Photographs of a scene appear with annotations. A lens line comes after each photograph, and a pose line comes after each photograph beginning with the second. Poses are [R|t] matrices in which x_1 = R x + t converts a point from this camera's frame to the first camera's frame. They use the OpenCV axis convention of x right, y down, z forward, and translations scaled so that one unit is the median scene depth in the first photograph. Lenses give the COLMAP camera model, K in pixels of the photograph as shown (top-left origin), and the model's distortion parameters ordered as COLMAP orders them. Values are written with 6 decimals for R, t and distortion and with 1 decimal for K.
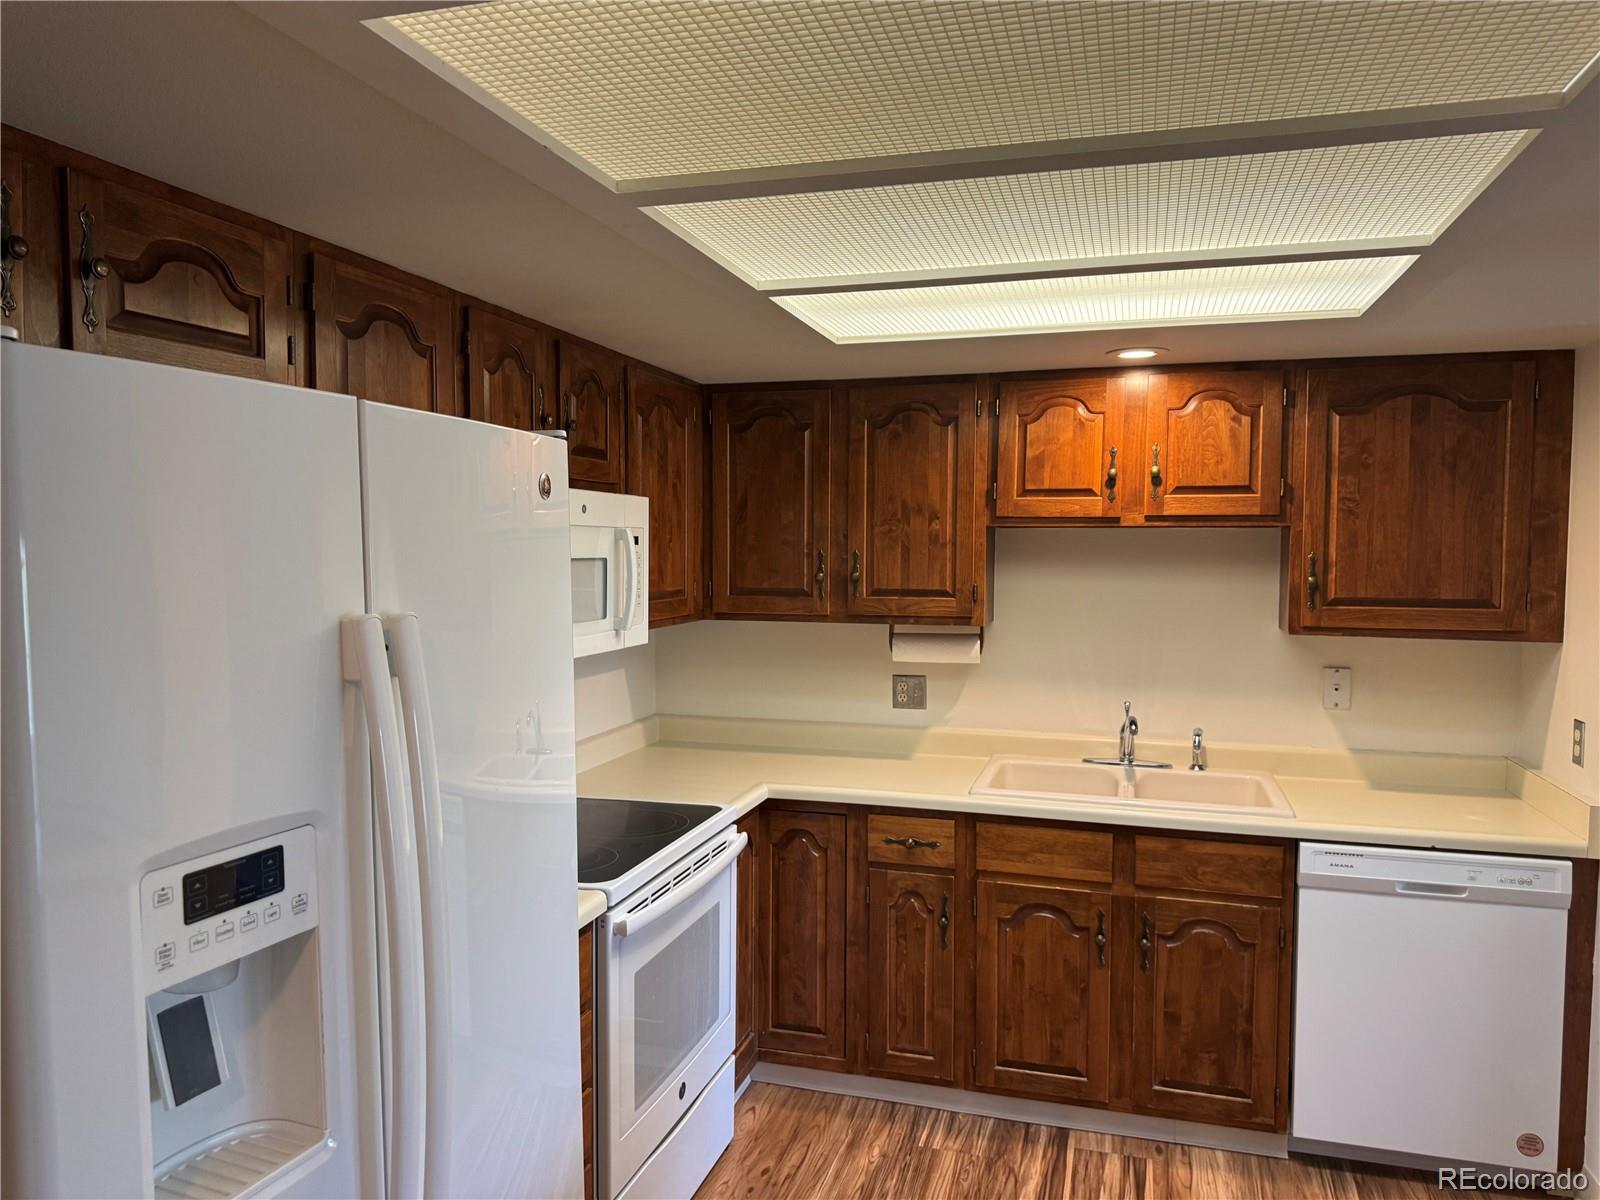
lens RADIAL K [[1105.4, 0, 807.5], [0, 1105.4, 616.6], [0, 0, 1]] dist [0.001864, -0.001384]
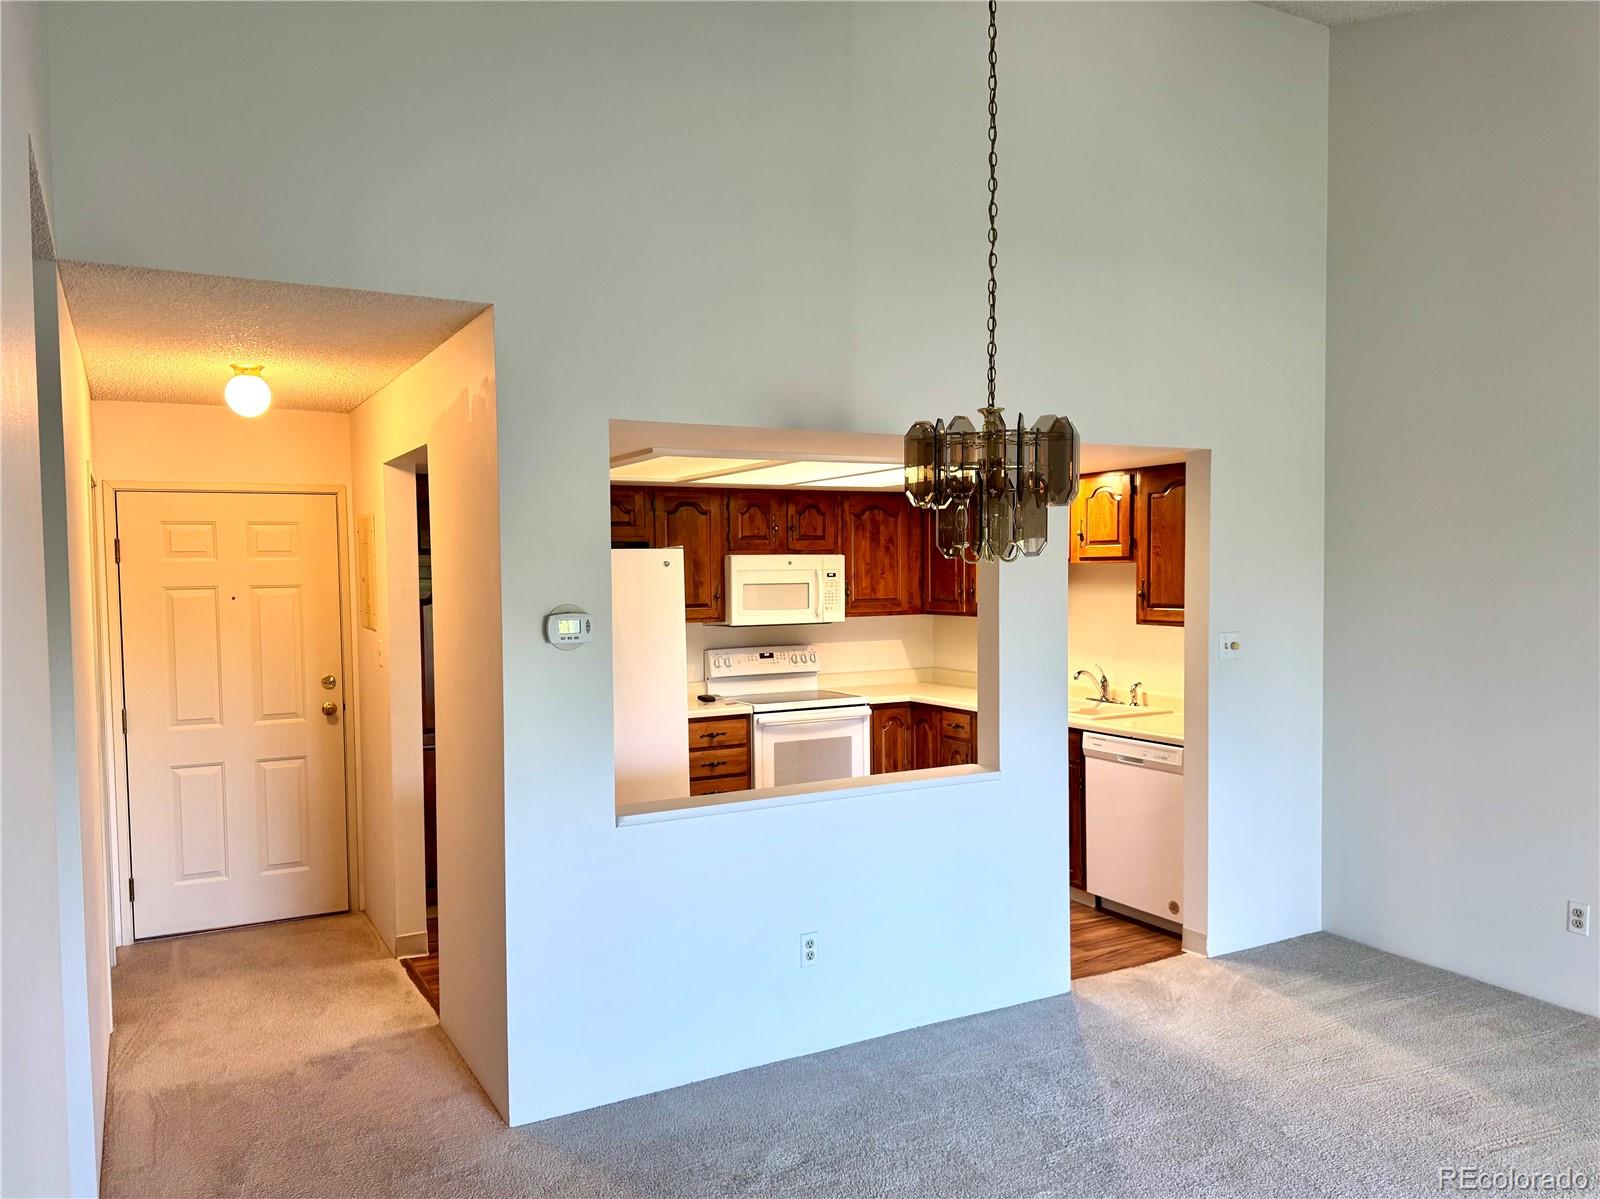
lens RADIAL K [[1105.4, 0, 794.9], [0, 1105.4, 612.9], [0, 0, 1]] dist [0.001864, -0.001384]
pose [[0.725377, 0.013670, -0.688216, 1.296220], [-0.030001, 0.999481, -0.011769, 0.036443], [0.687698, 0.029184, 0.725410, -0.665969]]
